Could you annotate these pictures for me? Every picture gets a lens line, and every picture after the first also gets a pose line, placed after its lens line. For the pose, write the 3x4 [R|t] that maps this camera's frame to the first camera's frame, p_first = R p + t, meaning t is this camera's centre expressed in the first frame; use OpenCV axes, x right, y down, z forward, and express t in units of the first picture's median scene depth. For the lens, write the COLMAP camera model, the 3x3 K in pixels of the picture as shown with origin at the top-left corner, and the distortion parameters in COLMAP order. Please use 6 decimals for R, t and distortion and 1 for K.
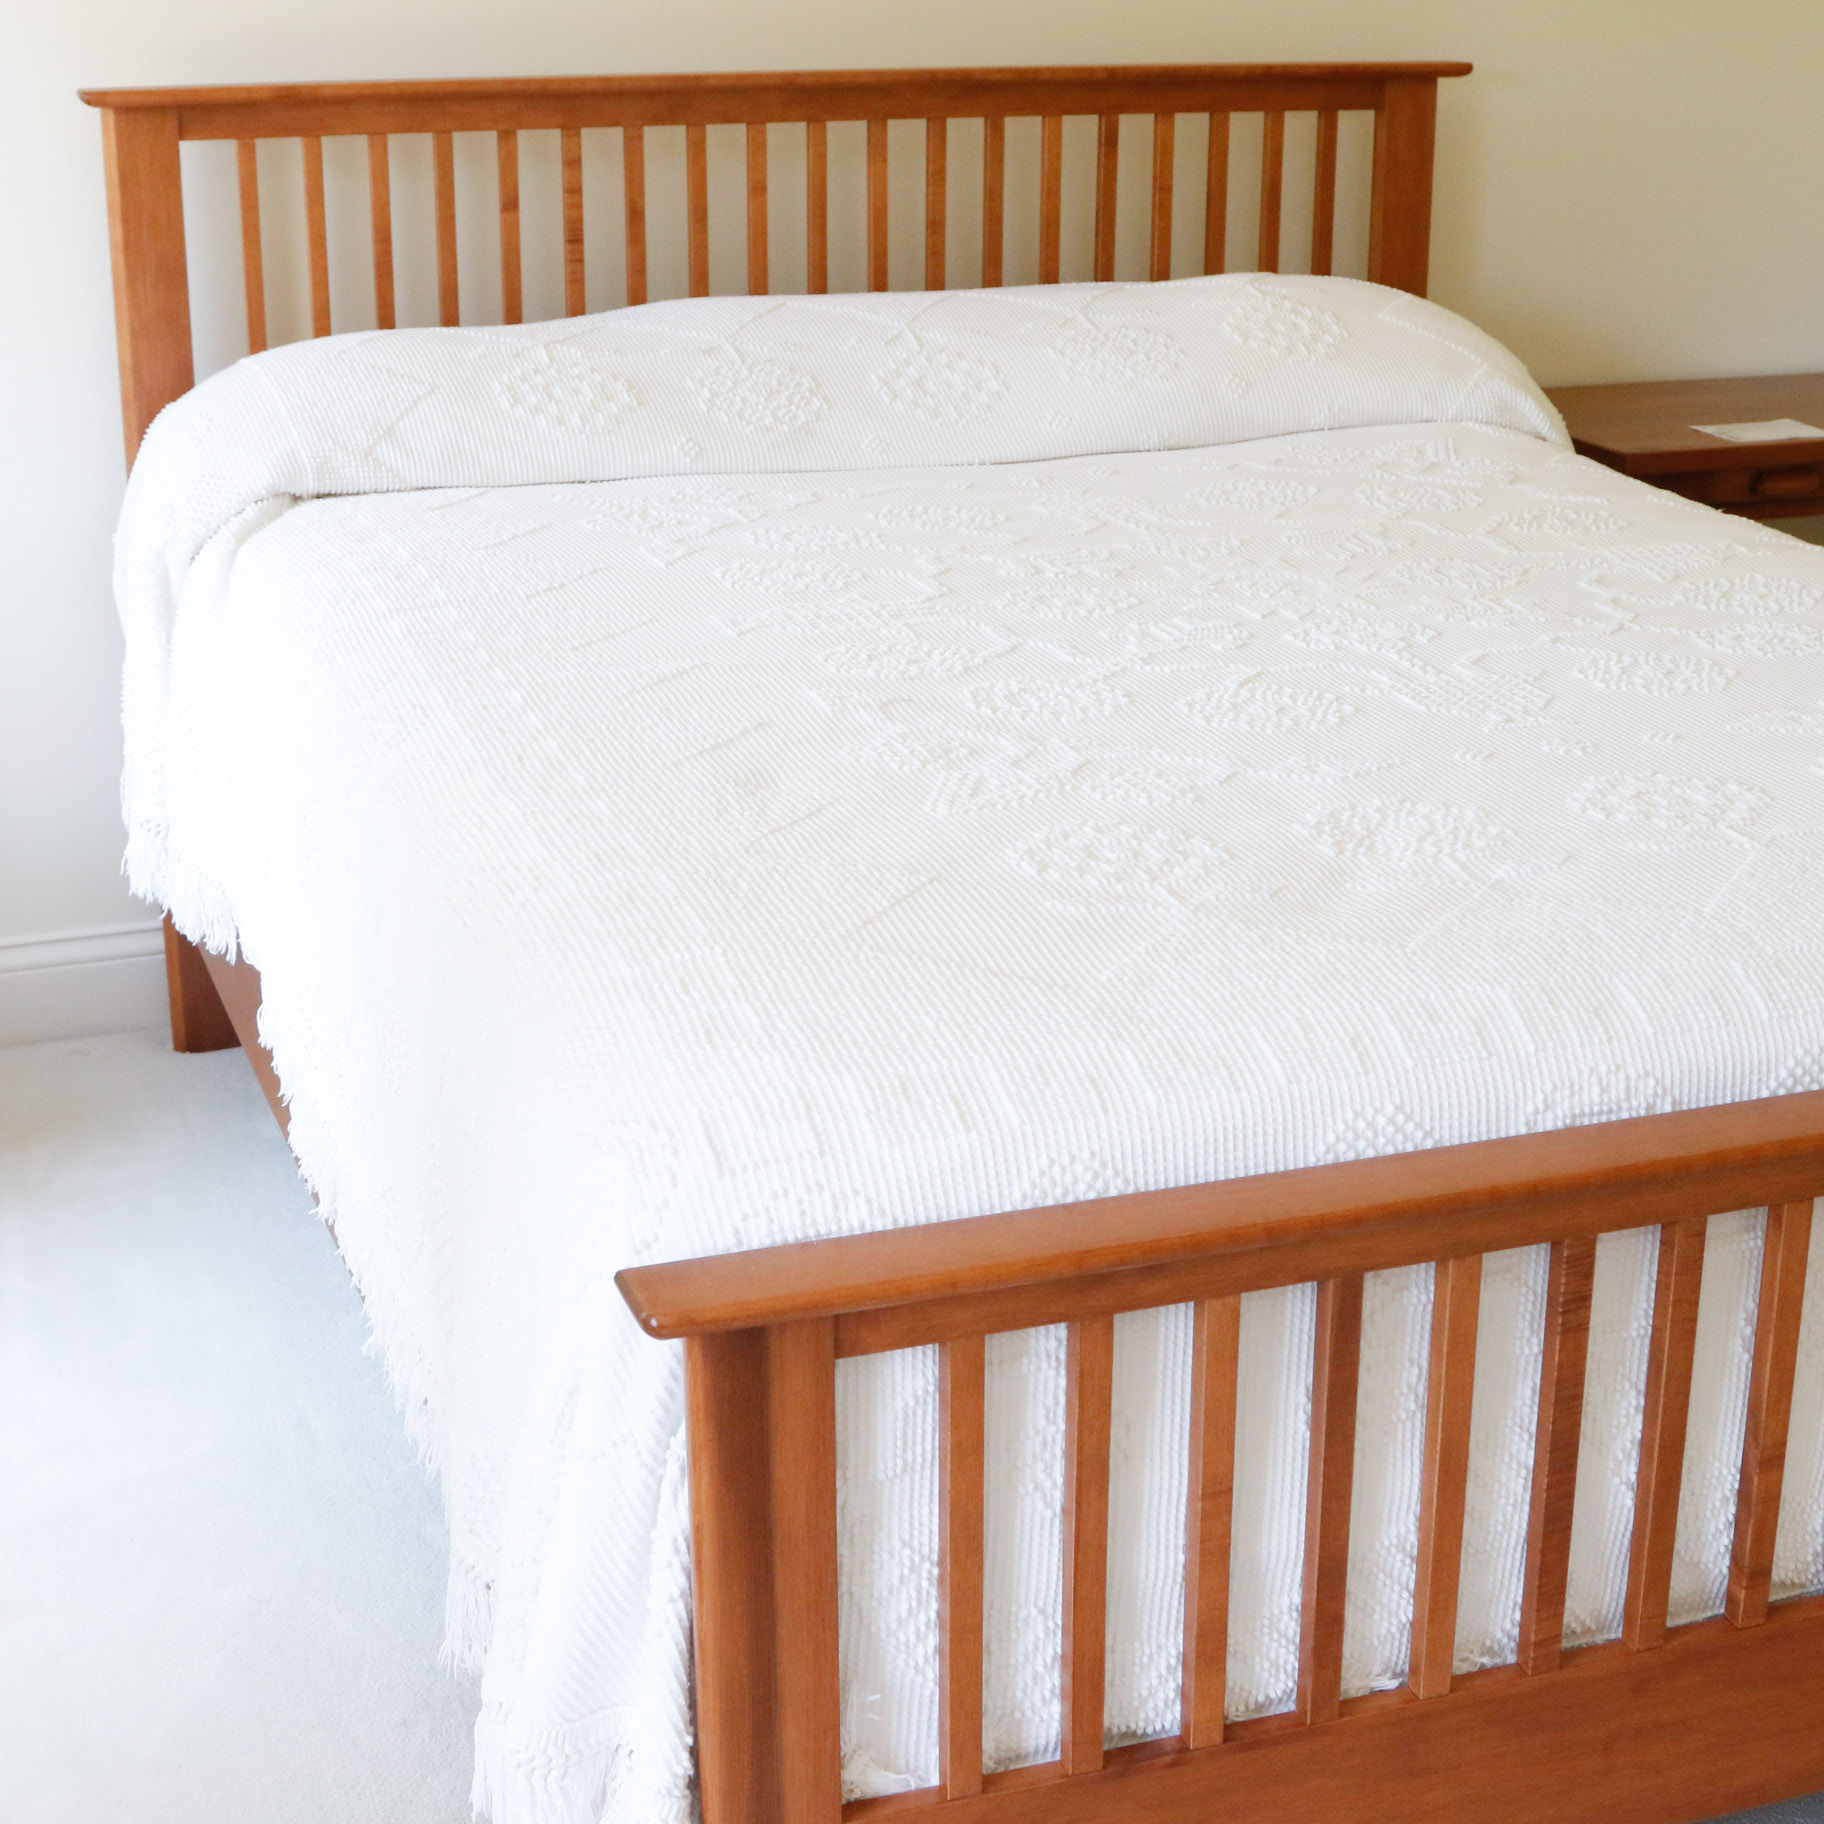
lens RADIAL K [[3097.2, 0, 907.6], [0, 3097.2, 913.0], [0, 0, 1]] dist [-0.128803, 0.000000]
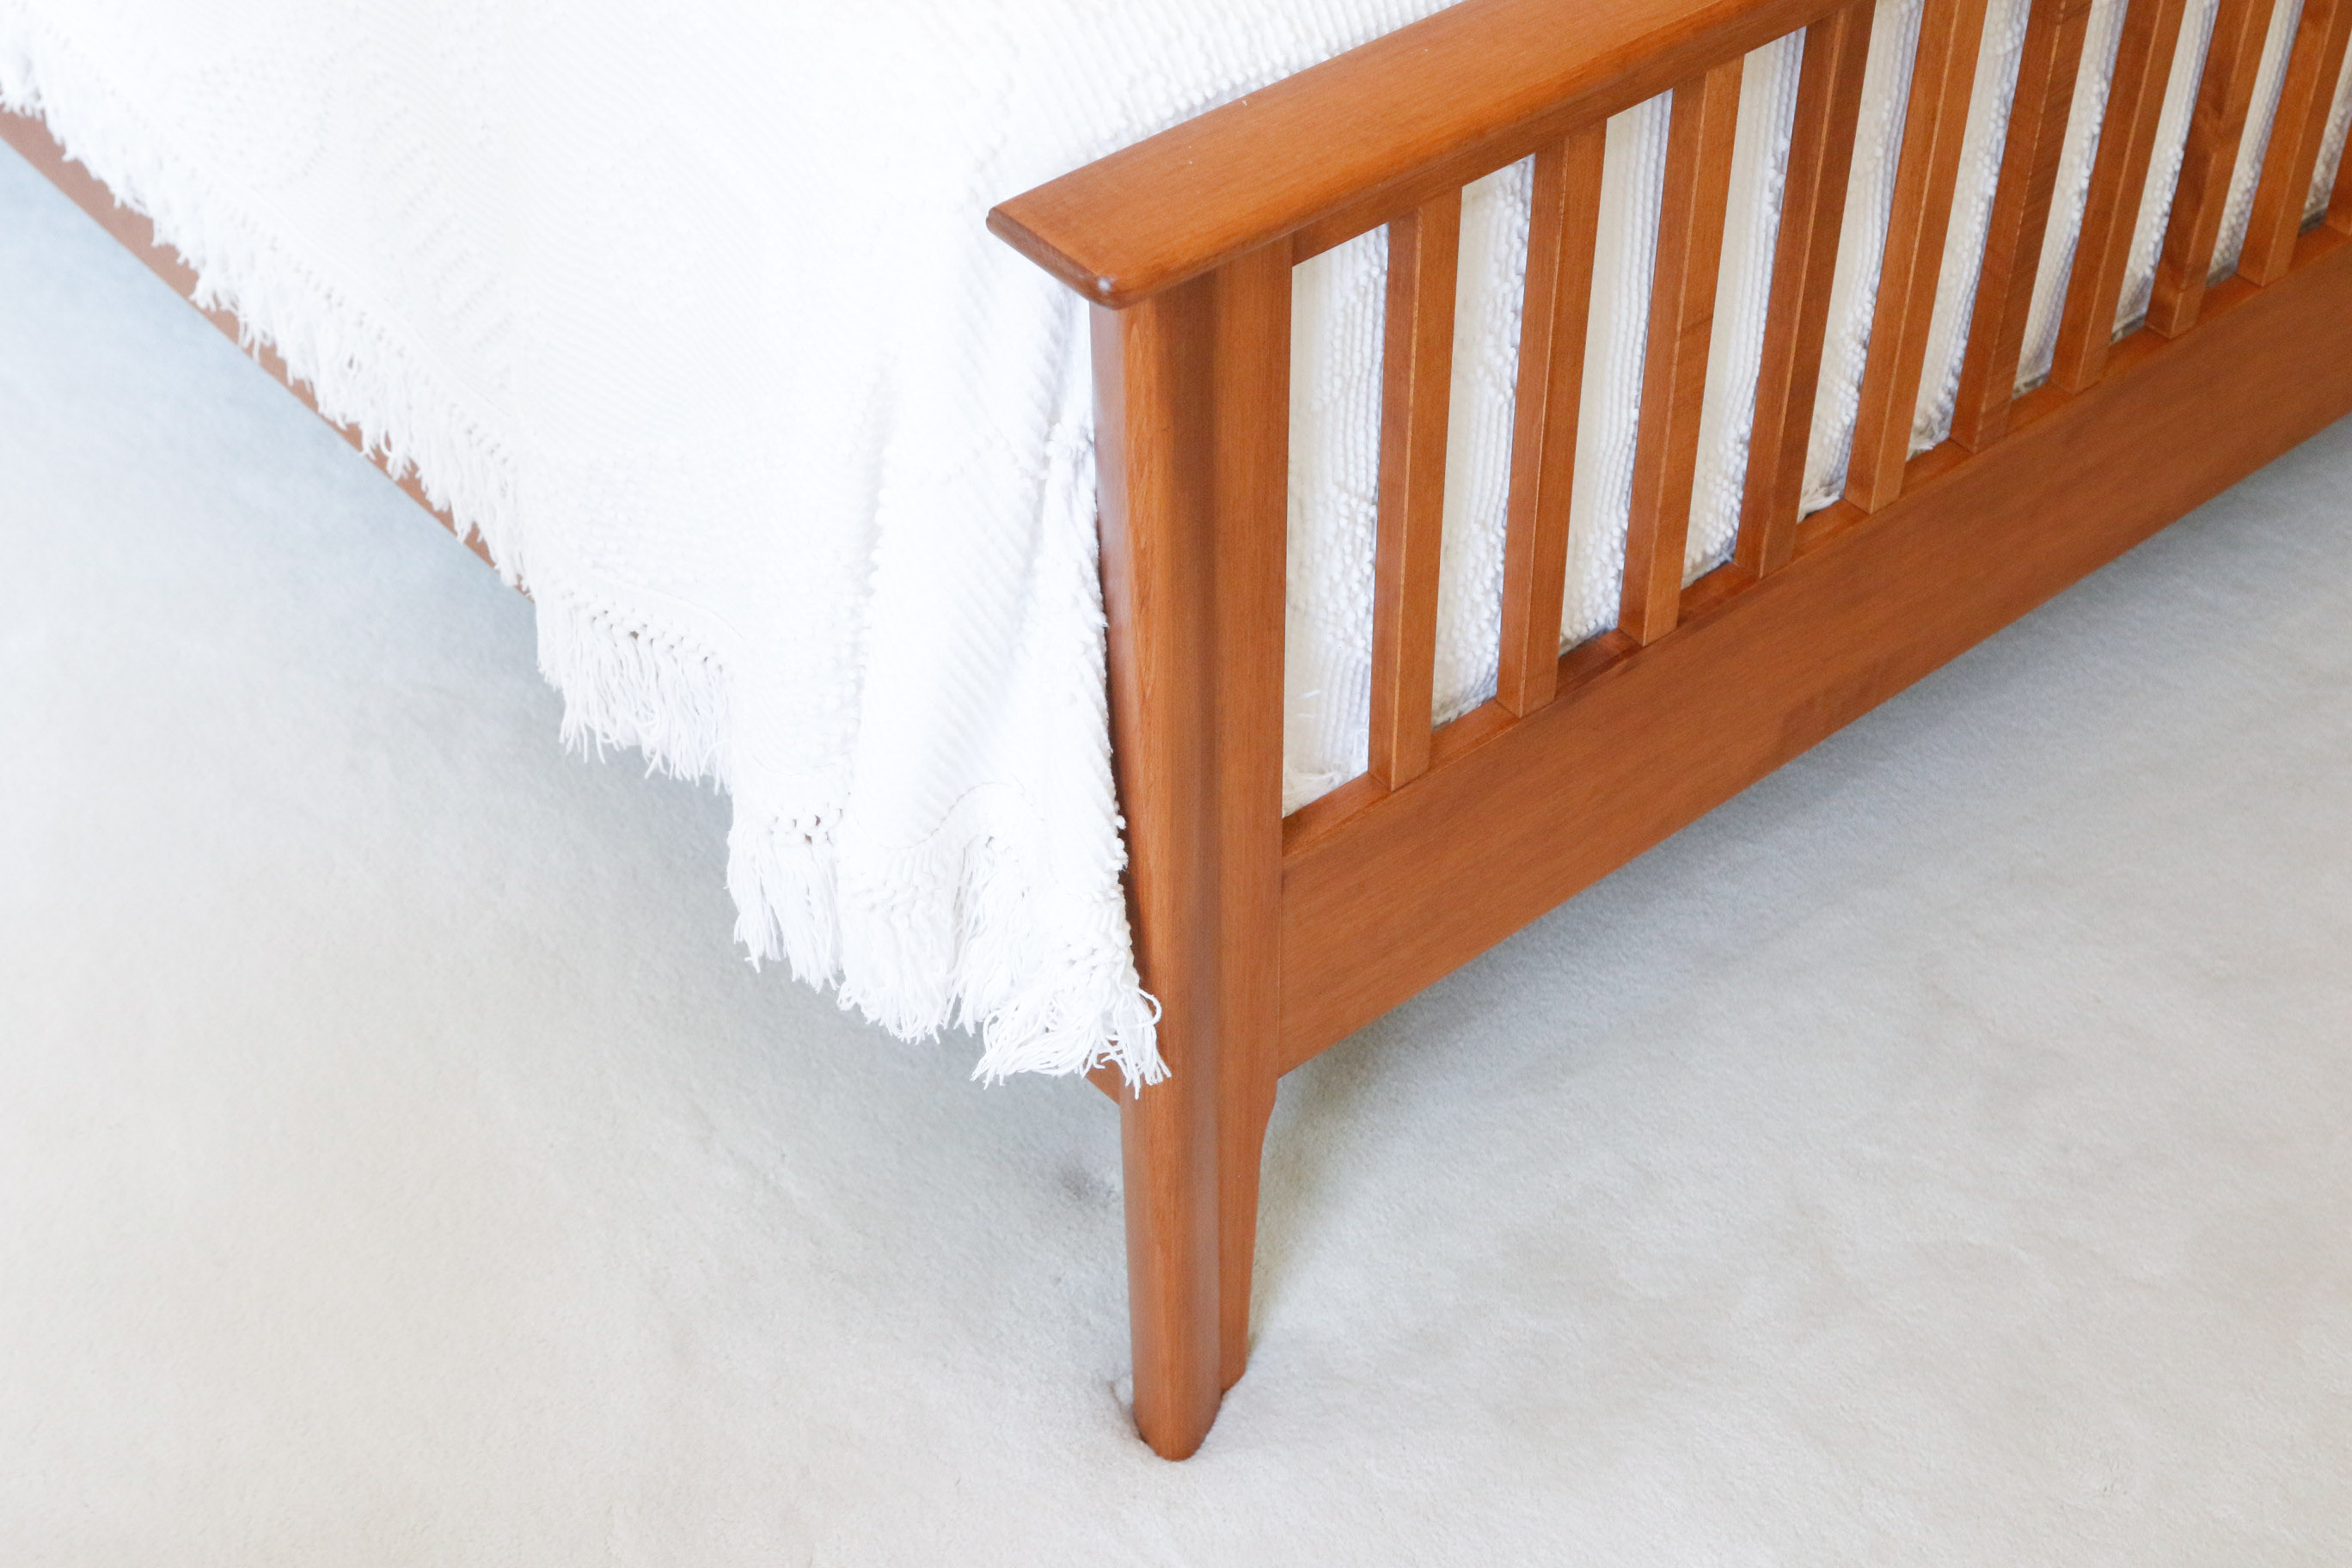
lens RADIAL K [[3195.1, 0, 1181.4], [0, 3195.1, 786.5], [0, 0, 1]] dist [-0.053107, 0.000000]
pose [[0.937048, -0.239970, 0.253683, -0.239094], [0.118248, 0.901604, 0.416085, -0.044508], [-0.328570, -0.359894, 0.873223, 0.341037]]
